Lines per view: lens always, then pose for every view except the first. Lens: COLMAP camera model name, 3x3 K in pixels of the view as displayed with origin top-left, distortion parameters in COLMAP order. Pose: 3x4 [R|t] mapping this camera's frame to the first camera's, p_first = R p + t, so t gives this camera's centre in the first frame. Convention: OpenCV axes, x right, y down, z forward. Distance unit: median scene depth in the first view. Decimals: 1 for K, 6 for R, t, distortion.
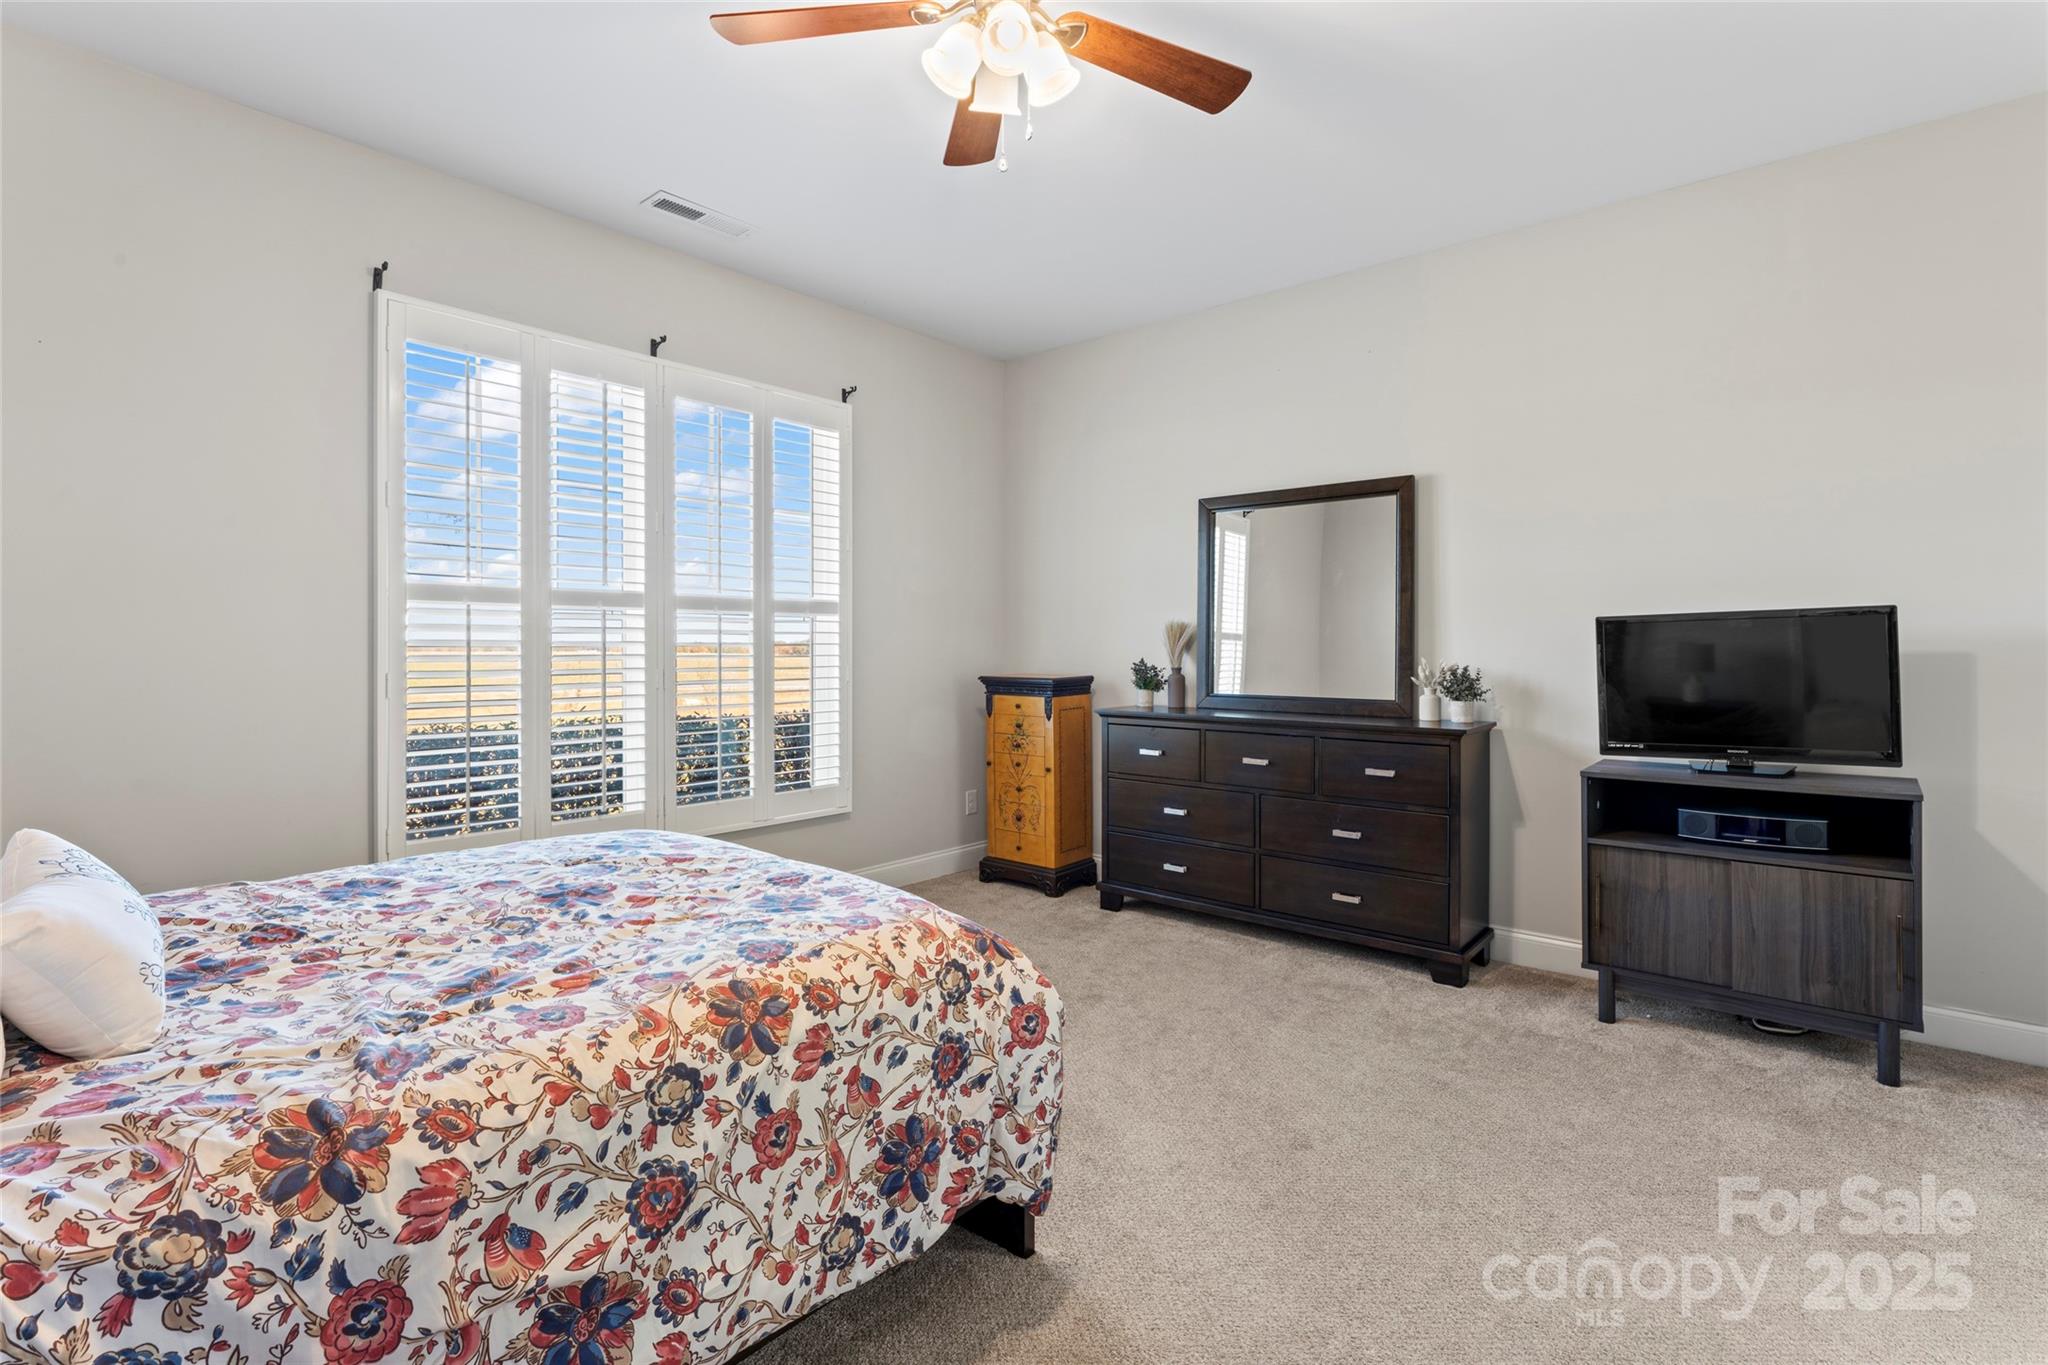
lens RADIAL K [[940.2, 0, 1038.4], [0, 940.2, 638.0], [0, 0, 1]] dist [-0.000920, 0.000570]
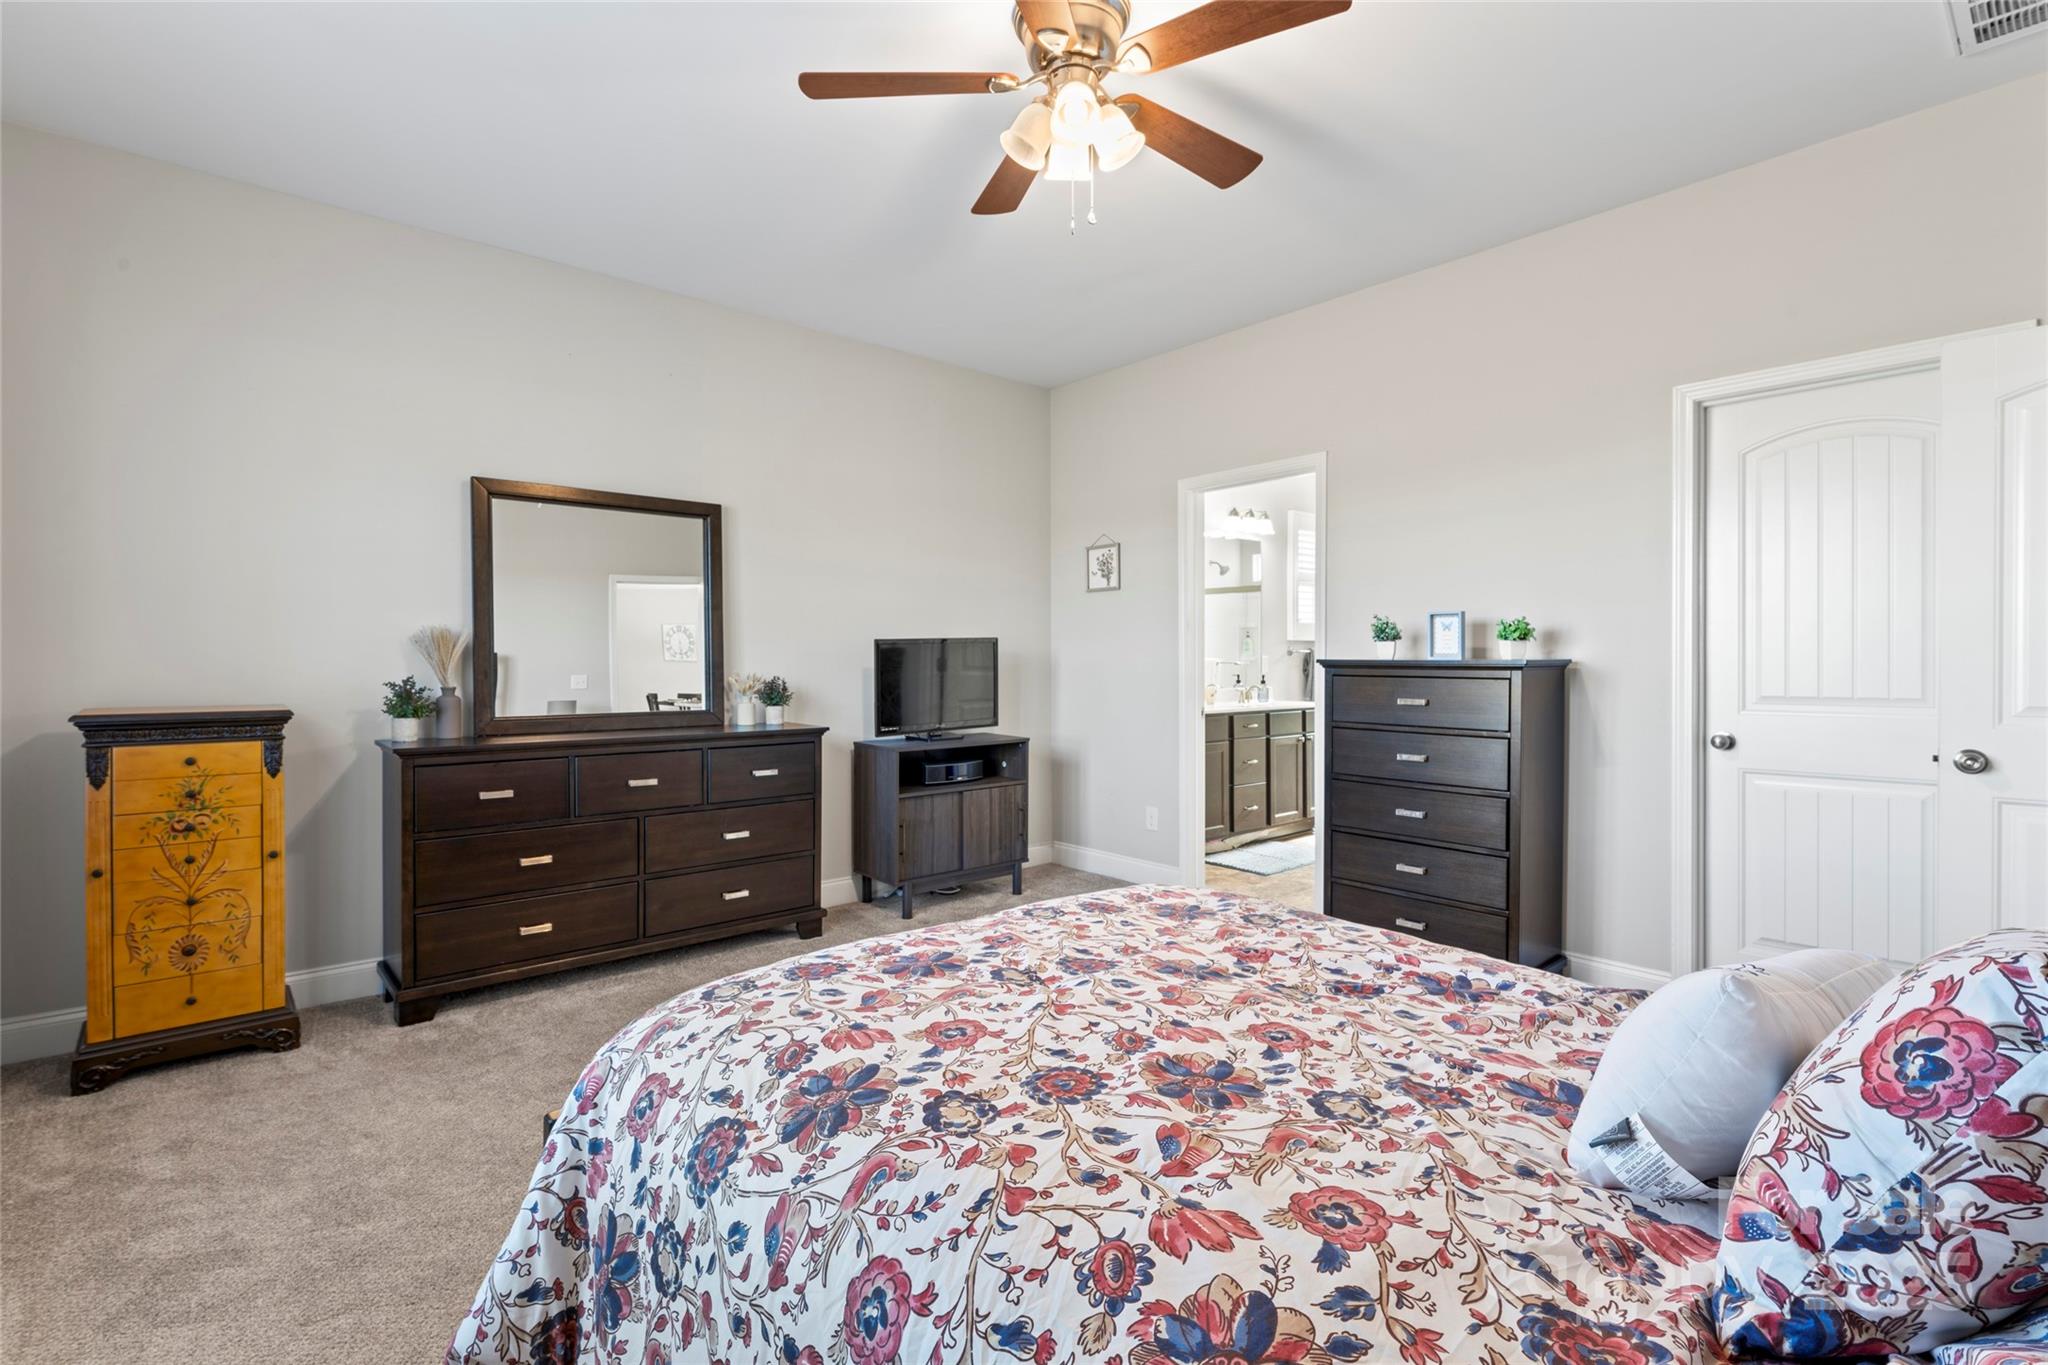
lens RADIAL K [[940.2, 0, 1016.8], [0, 940.2, 669.7], [0, 0, 1]] dist [-0.000920, 0.000570]
pose [[0.154136, -0.008234, 0.988015, -0.643884], [-0.008871, 0.999913, 0.009717, 0.005959], [-0.988010, -0.010263, 0.154050, 0.490275]]
